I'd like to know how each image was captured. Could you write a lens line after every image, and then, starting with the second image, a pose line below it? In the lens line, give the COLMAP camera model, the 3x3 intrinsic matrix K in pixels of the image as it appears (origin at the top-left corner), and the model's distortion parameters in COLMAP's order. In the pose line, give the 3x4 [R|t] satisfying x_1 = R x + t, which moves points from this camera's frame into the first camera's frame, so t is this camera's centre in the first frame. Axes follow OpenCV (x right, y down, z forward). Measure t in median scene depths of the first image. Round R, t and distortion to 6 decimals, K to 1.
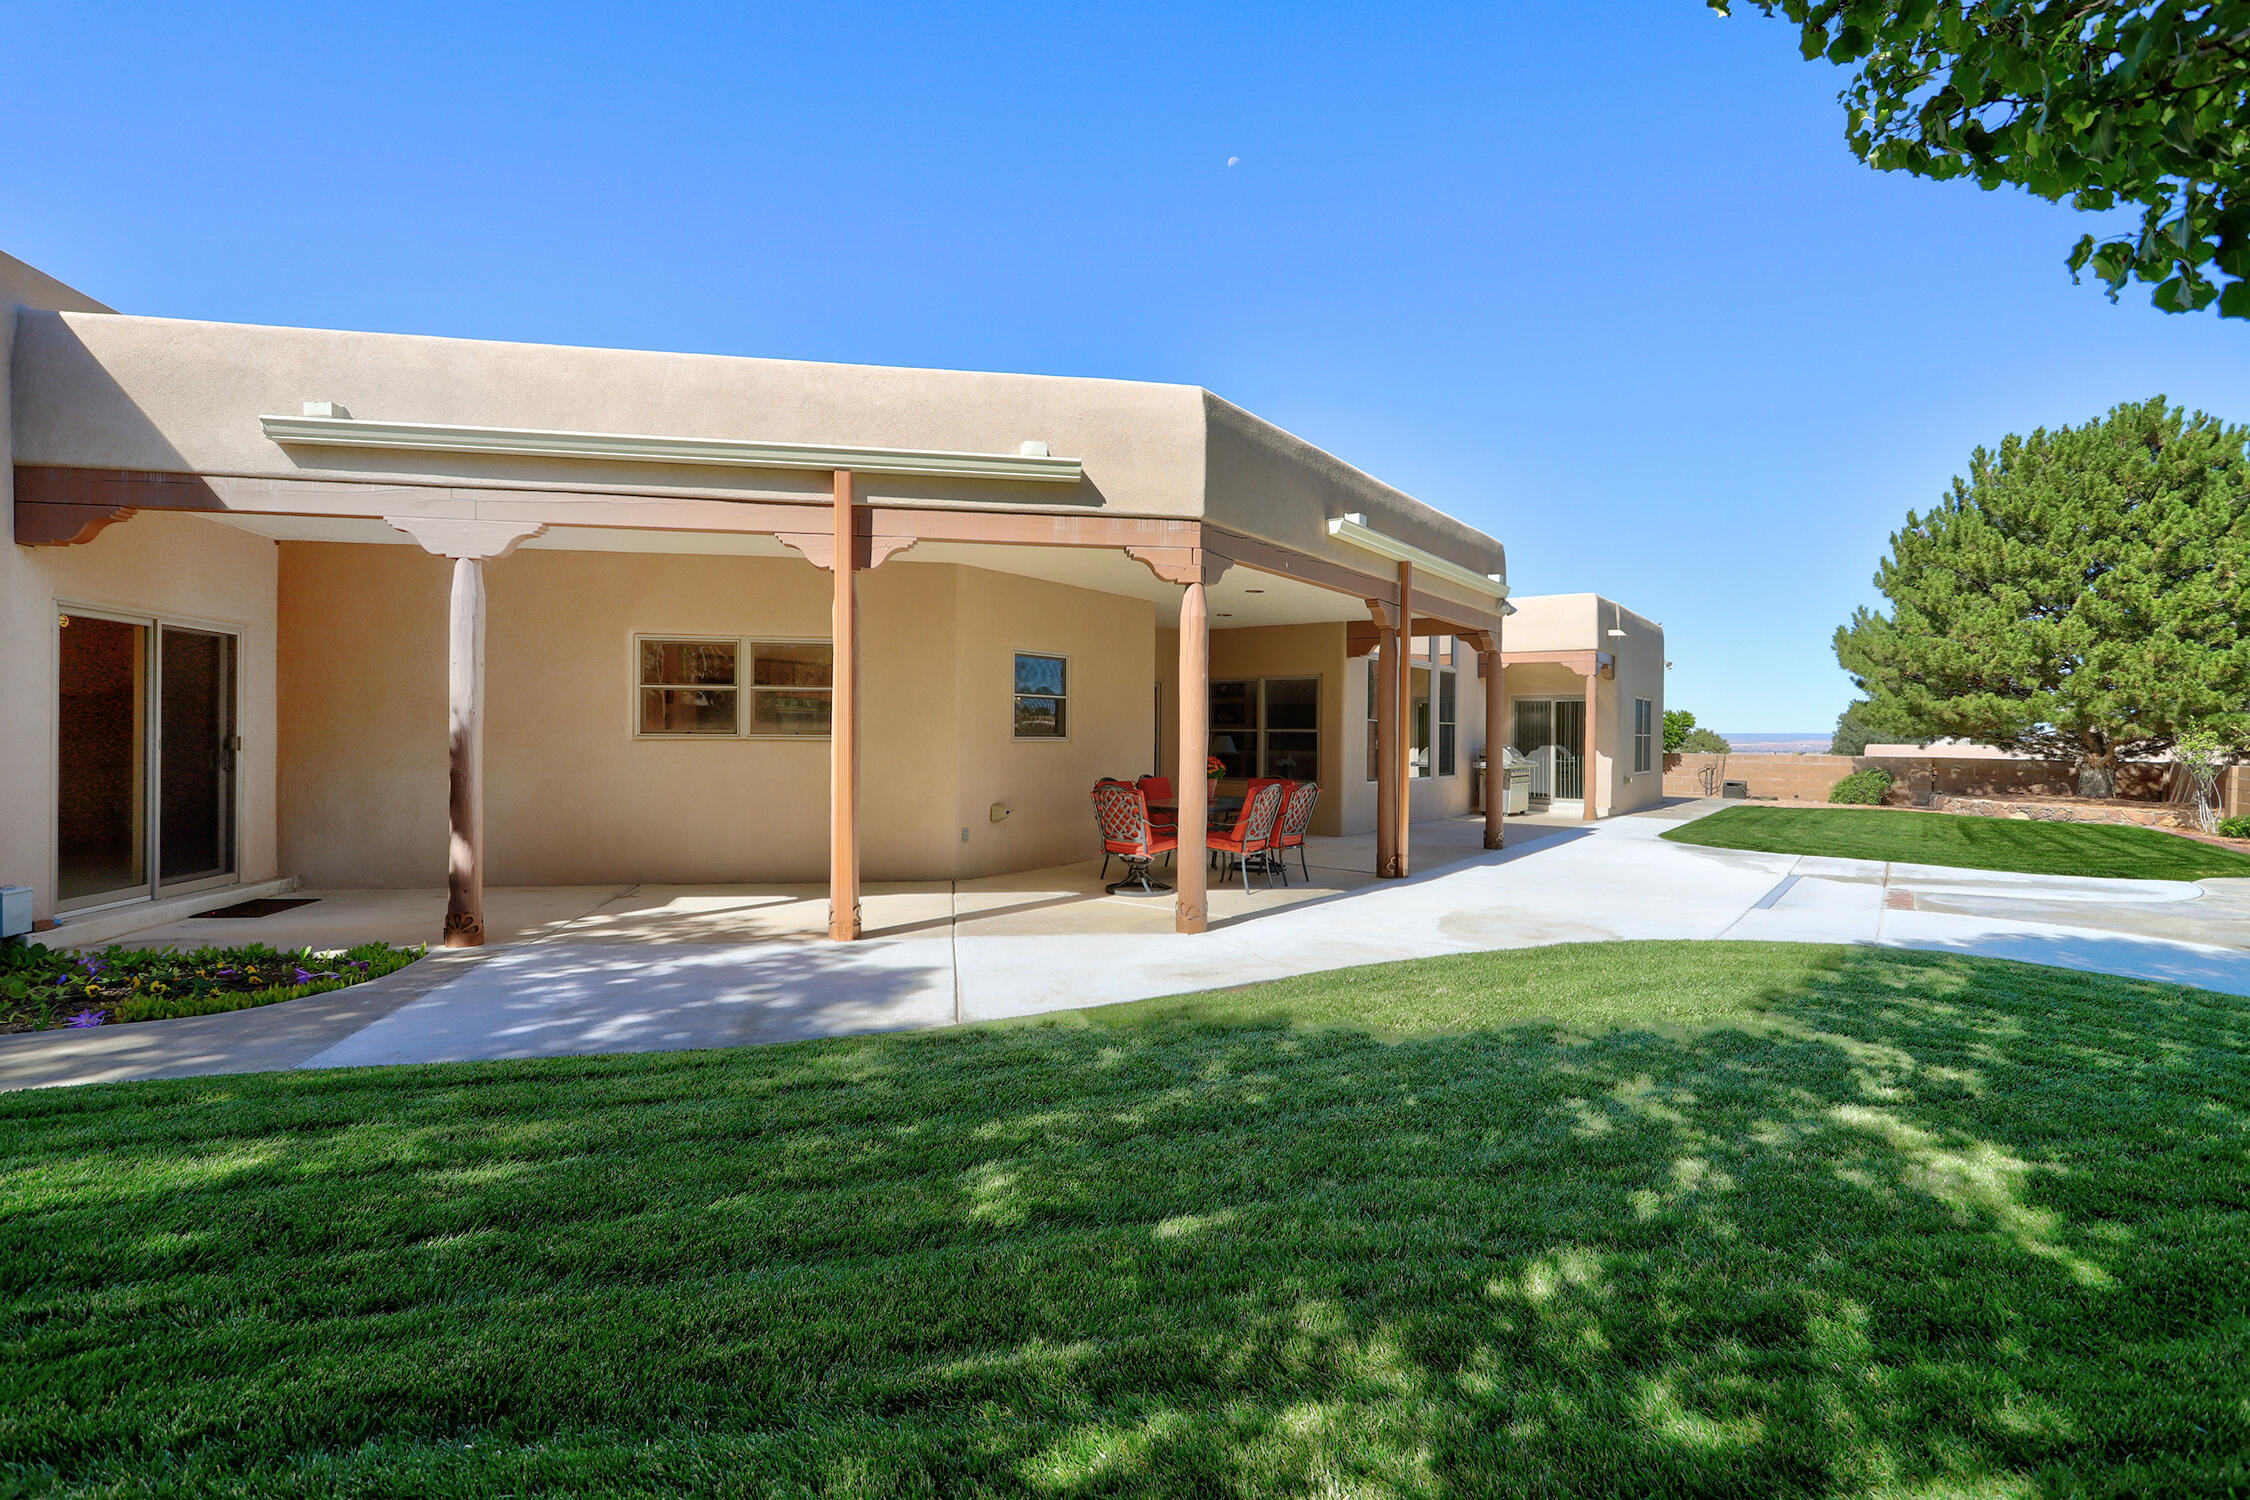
lens RADIAL K [[1103.7, 0, 1125.0], [0, 1103.7, 750.0], [0, 0, 1]] dist [-0.001622, -0.000295]
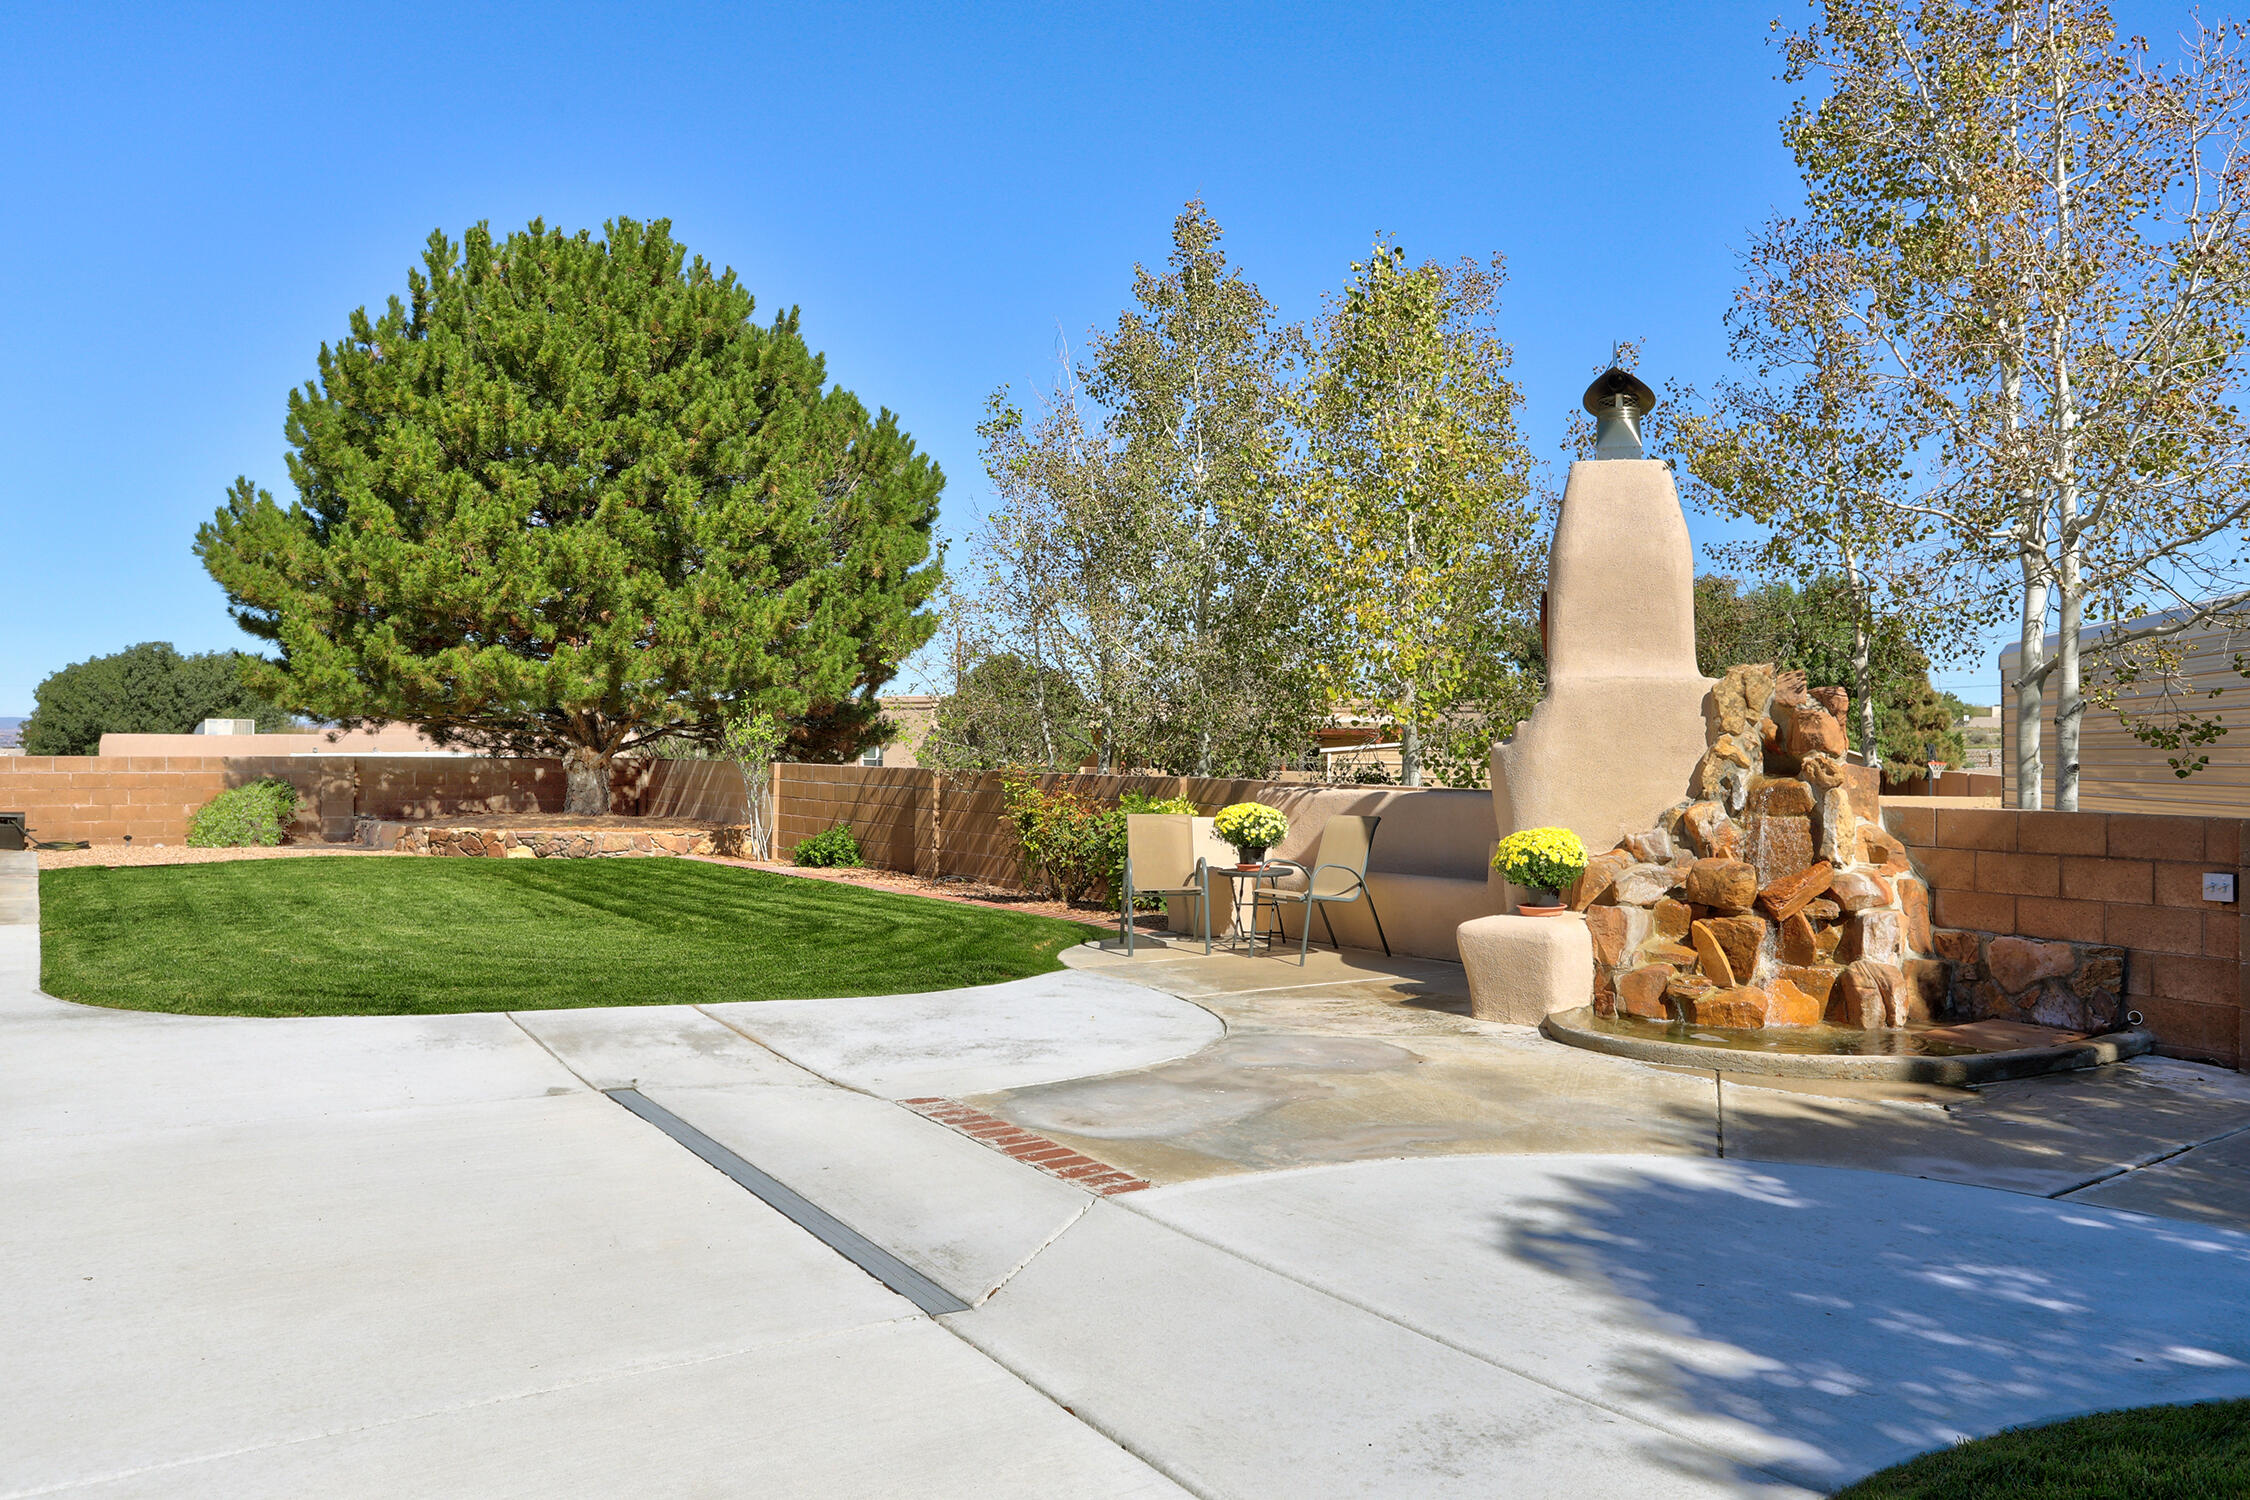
lens RADIAL K [[1656.0, 0, 1125.0], [0, 1656.0, 750.0], [0, 0, 1]] dist [-0.032314, -0.000236]
pose [[0.359139, -0.013802, 0.933182, 0.084943], [0.008843, 0.999896, 0.011386, -0.003257], [-0.933242, 0.004163, 0.359224, 0.358527]]
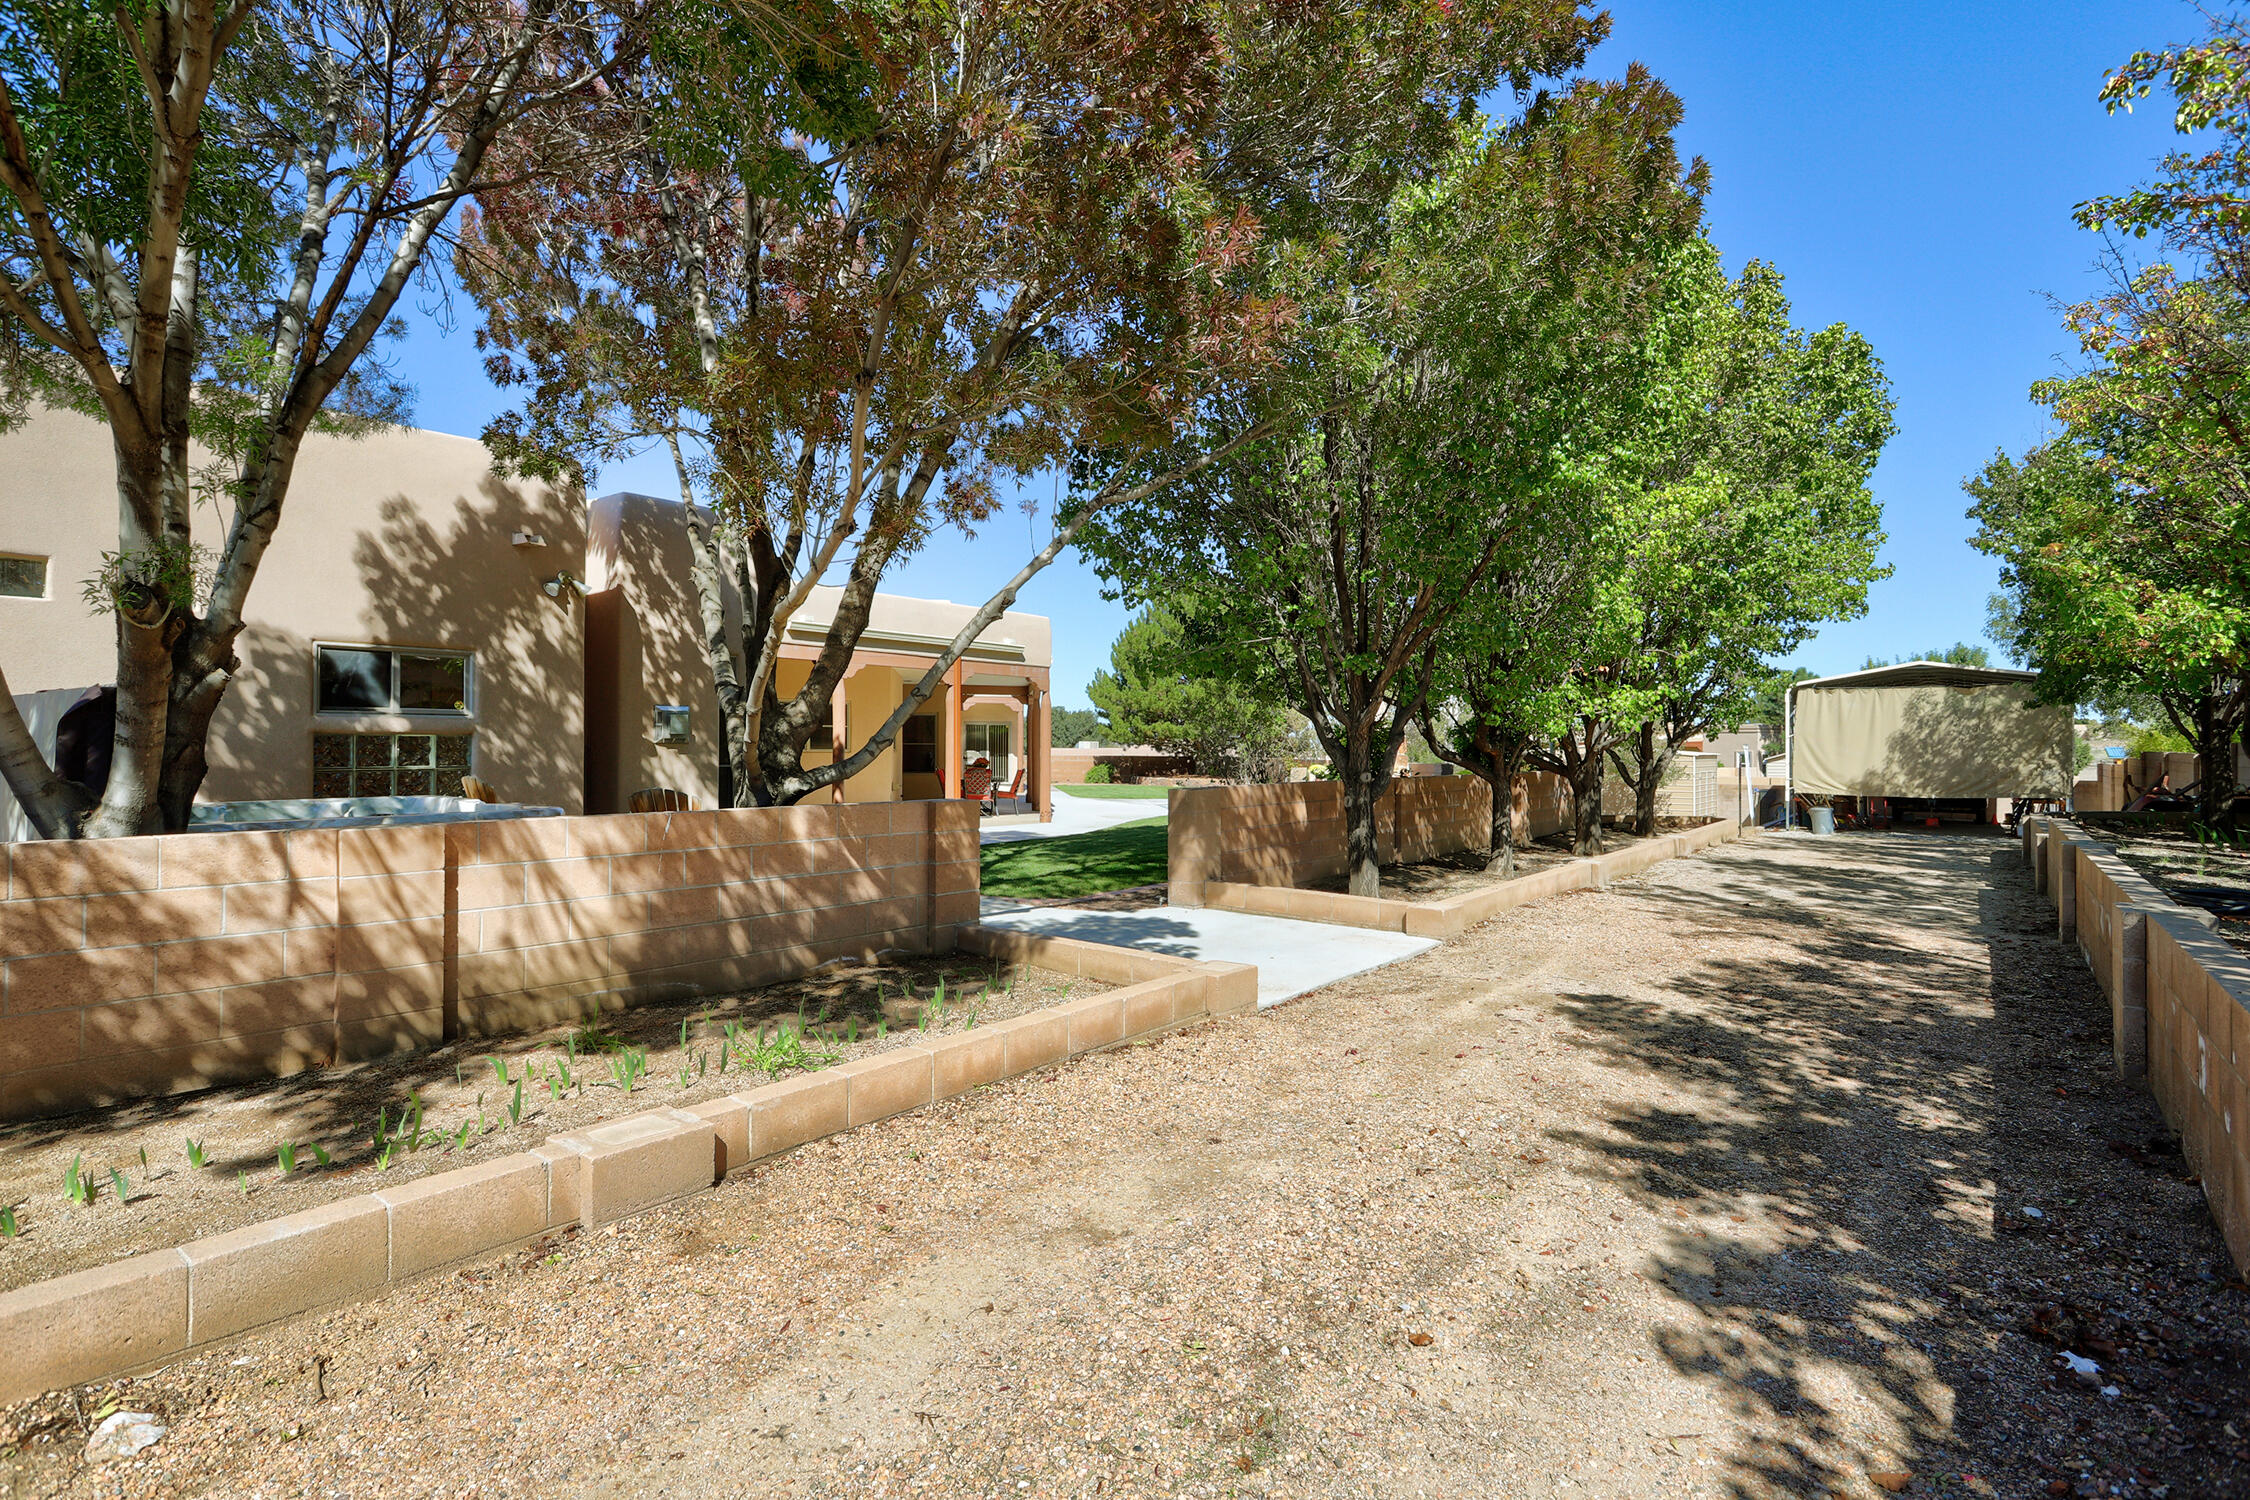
lens RADIAL K [[1191.5, 0, 1125.0], [0, 1191.5, 750.0], [0, 0, 1]] dist [0.001682, 0.000218]
pose [[0.735982, -0.007258, 0.676962, -0.668875], [0.009850, 0.999951, 0.000012, -0.002667], [-0.676930, 0.006660, 0.736018, -0.479497]]
